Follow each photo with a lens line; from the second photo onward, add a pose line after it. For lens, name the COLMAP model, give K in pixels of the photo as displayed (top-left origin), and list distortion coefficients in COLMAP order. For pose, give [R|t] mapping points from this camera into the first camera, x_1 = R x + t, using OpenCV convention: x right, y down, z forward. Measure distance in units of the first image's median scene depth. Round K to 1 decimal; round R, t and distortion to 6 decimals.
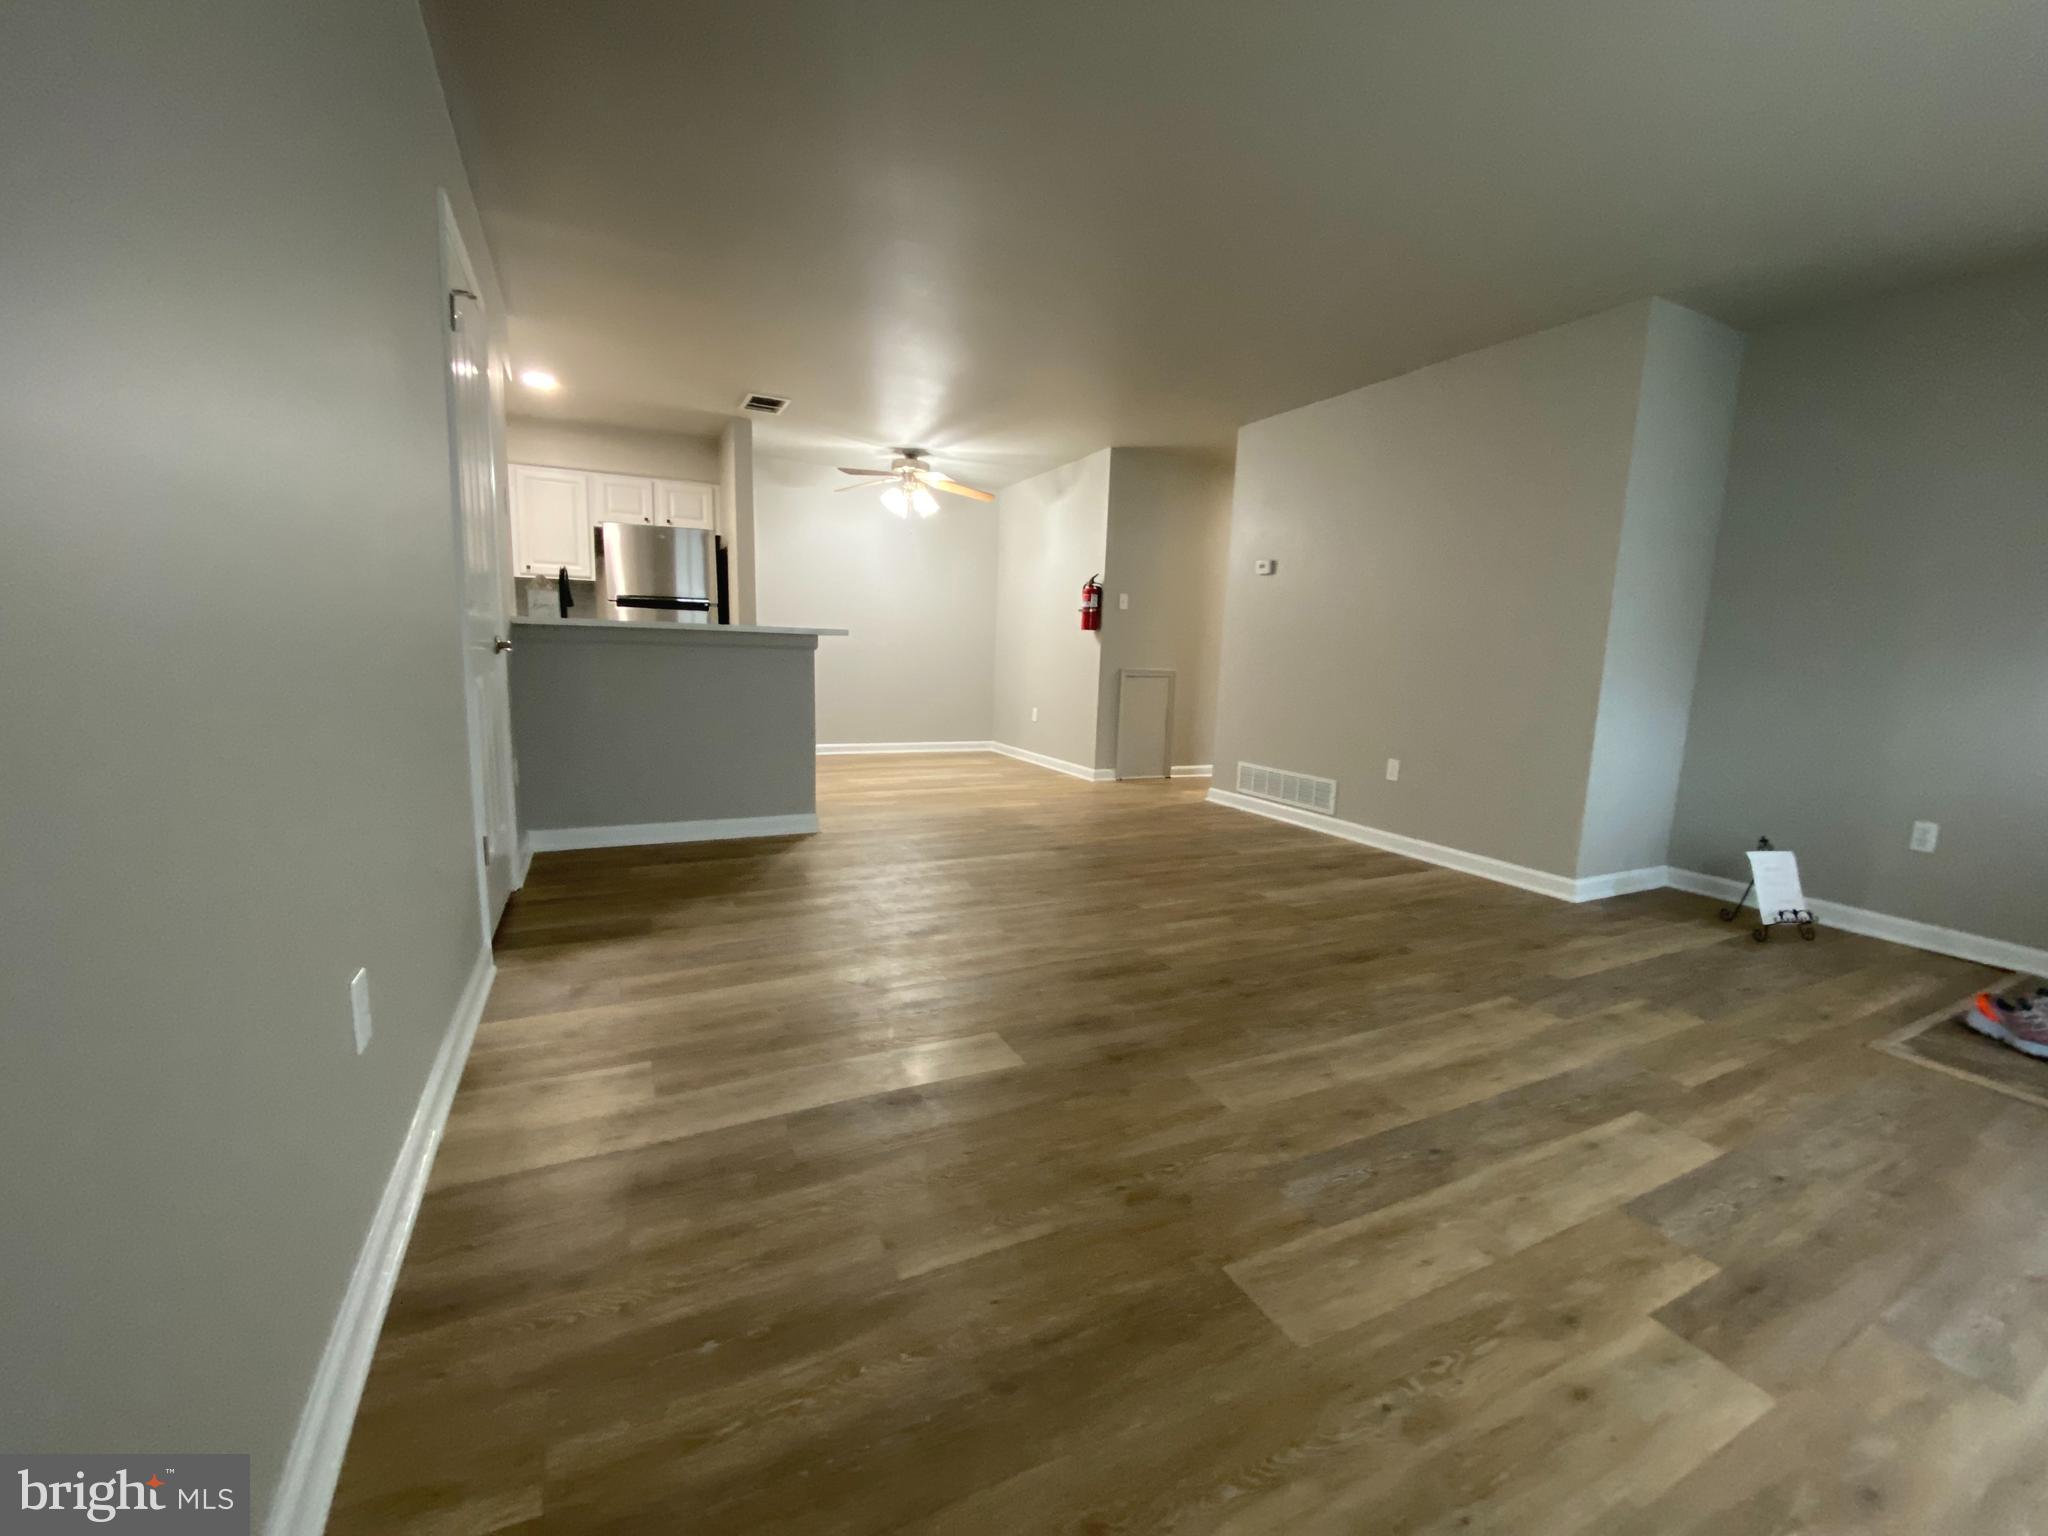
lens RADIAL K [[822.0, 0, 1024.0], [0, 822.0, 768.0], [0, 0, 1]] dist [0.040213, -0.022205]
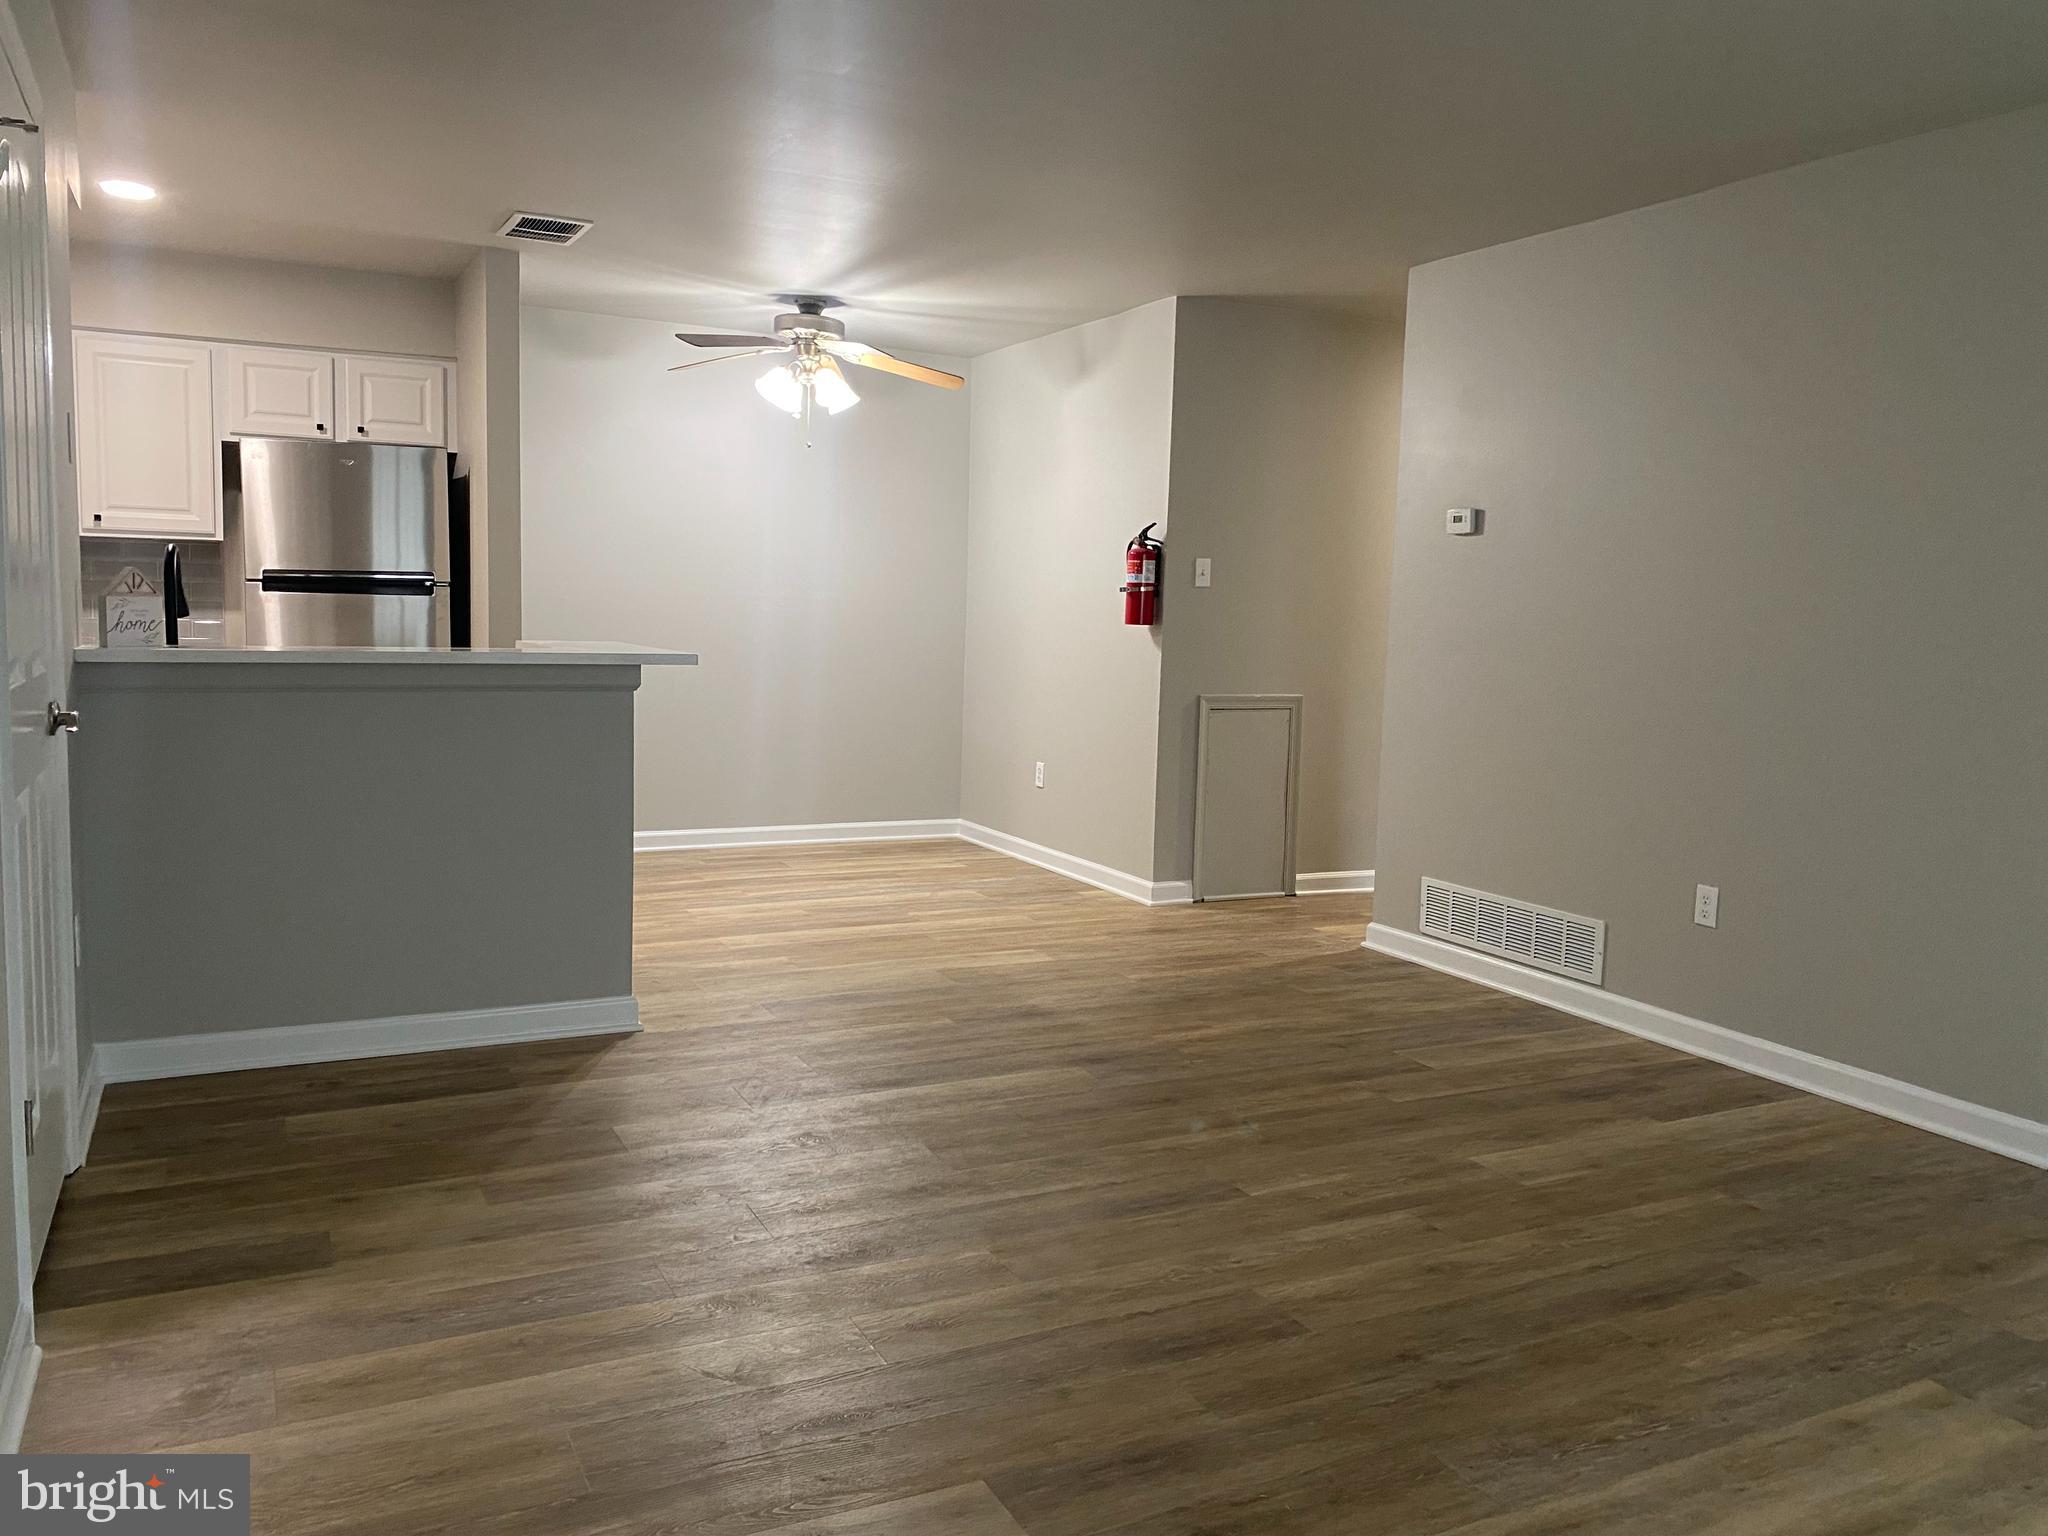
lens RADIAL K [[1564.3, 0, 1030.6], [0, 1564.3, 736.1], [0, 0, 1]] dist [0.025820, -0.006858]
pose [[0.999931, -0.004982, 0.010677, -0.005302], [0.005606, 0.998230, -0.059214, -0.048658], [-0.010364, 0.059270, 0.998188, -0.022426]]
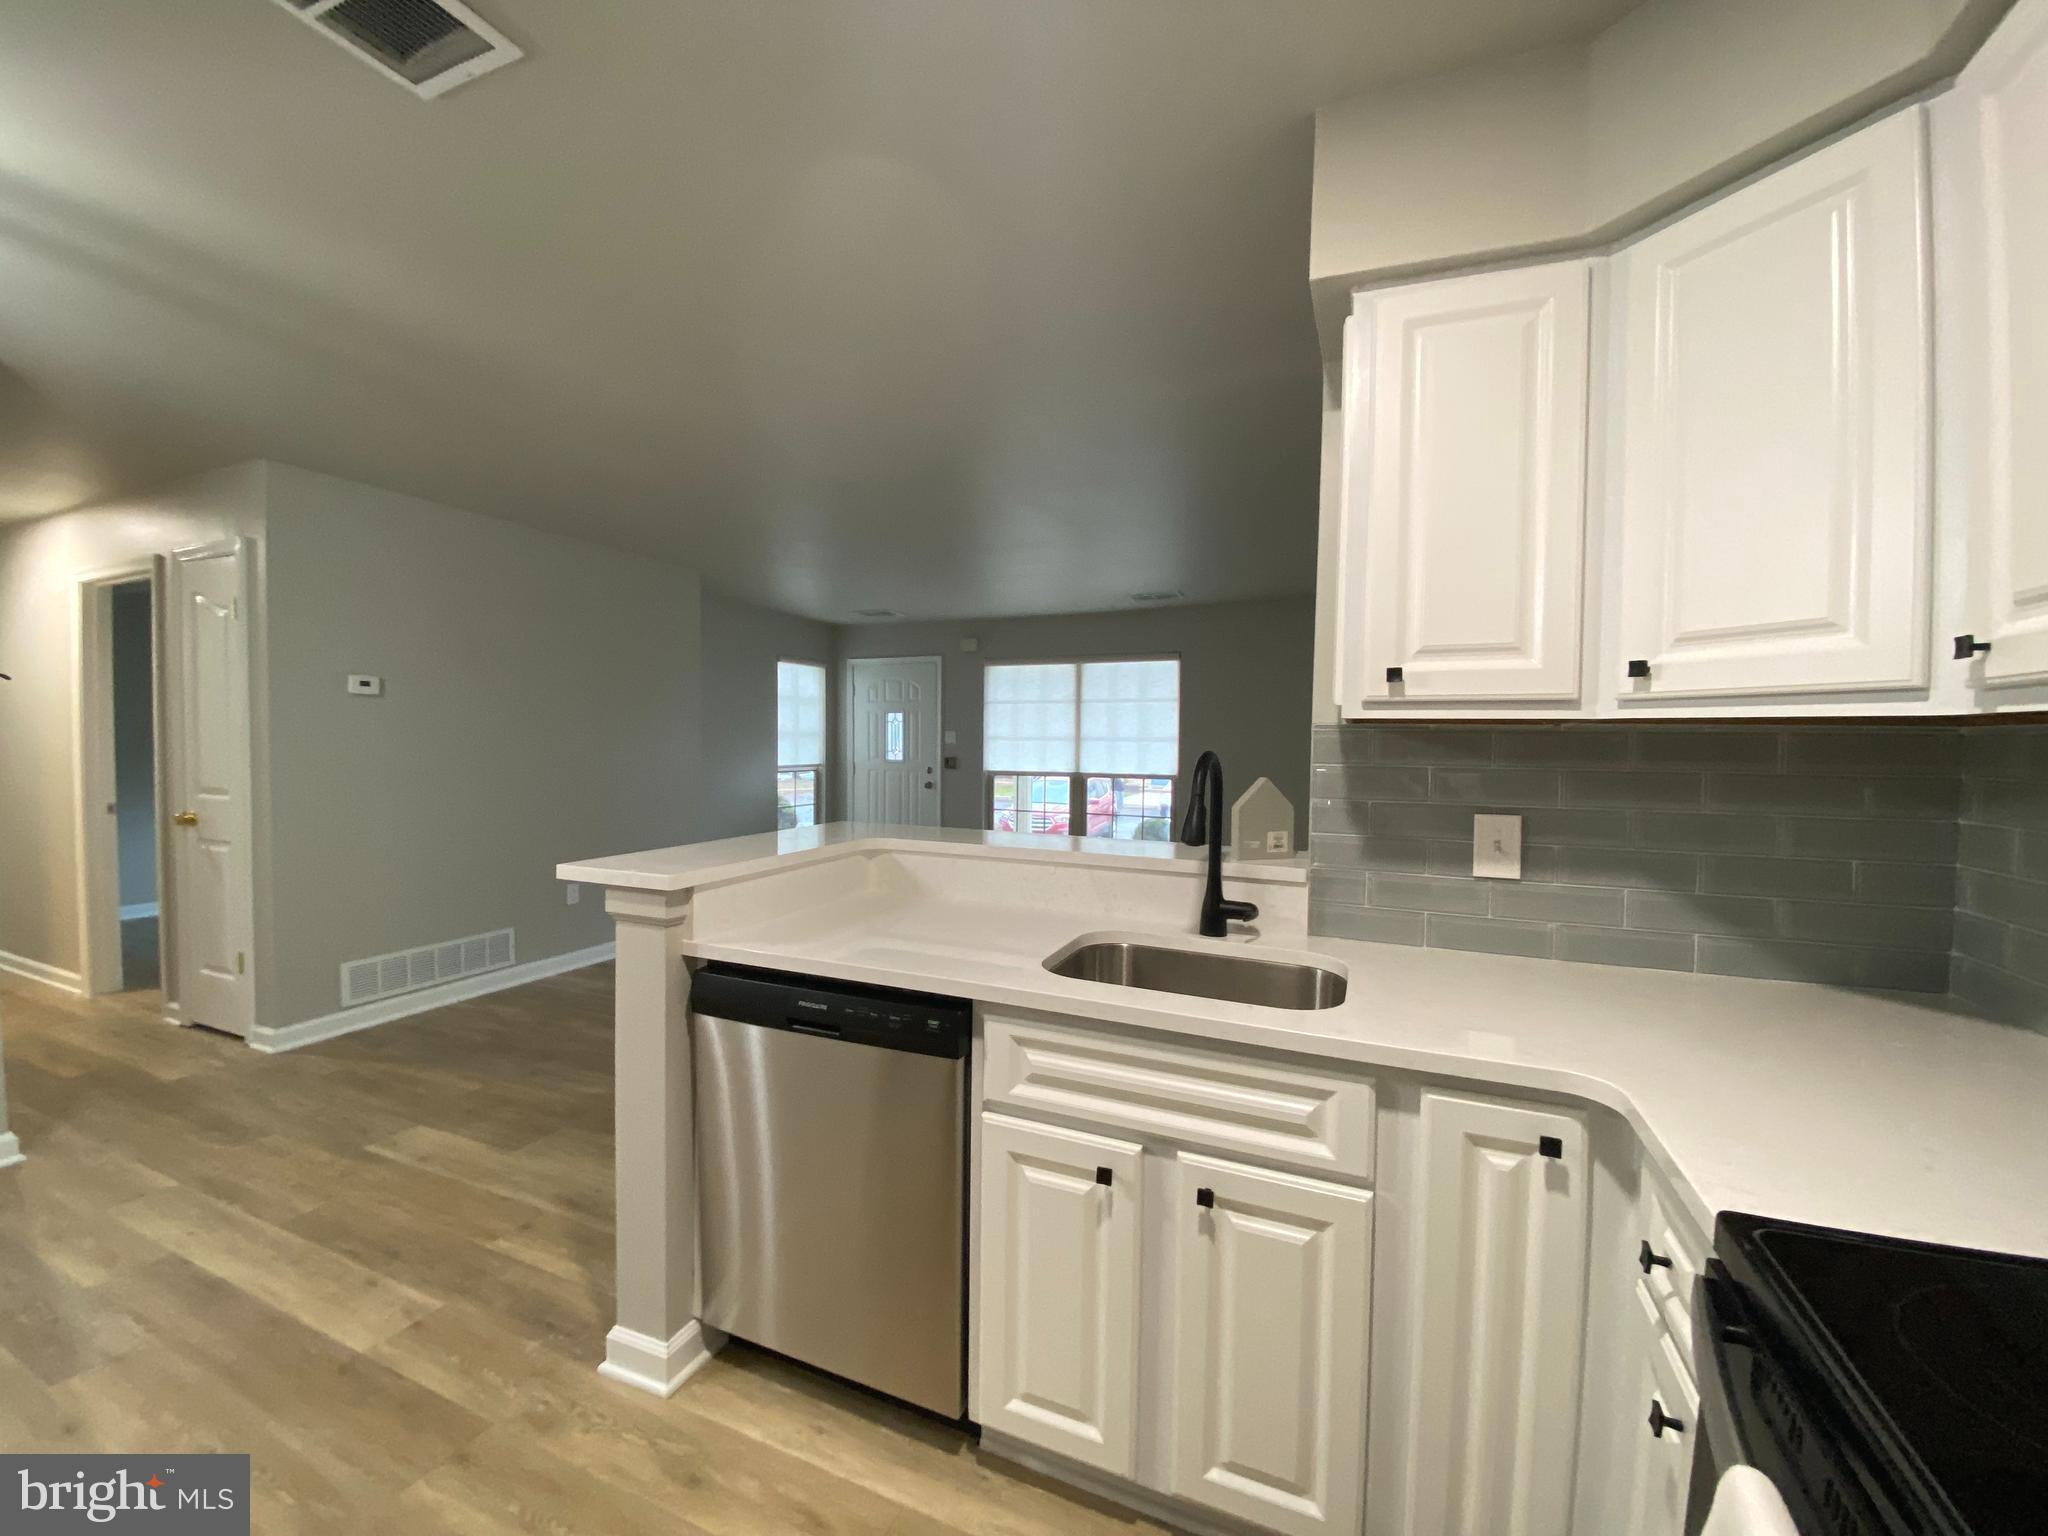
lens RADIAL K [[827.3, 0, 1024.0], [0, 827.3, 768.0], [0, 0, 1]] dist [0.024618, -0.023169]
pose [[-0.654584, -0.066852, 0.753028, -0.737757], [0.076485, 0.985115, 0.153942, -0.278548], [-0.752111, 0.158363, -0.639727, 1.214630]]
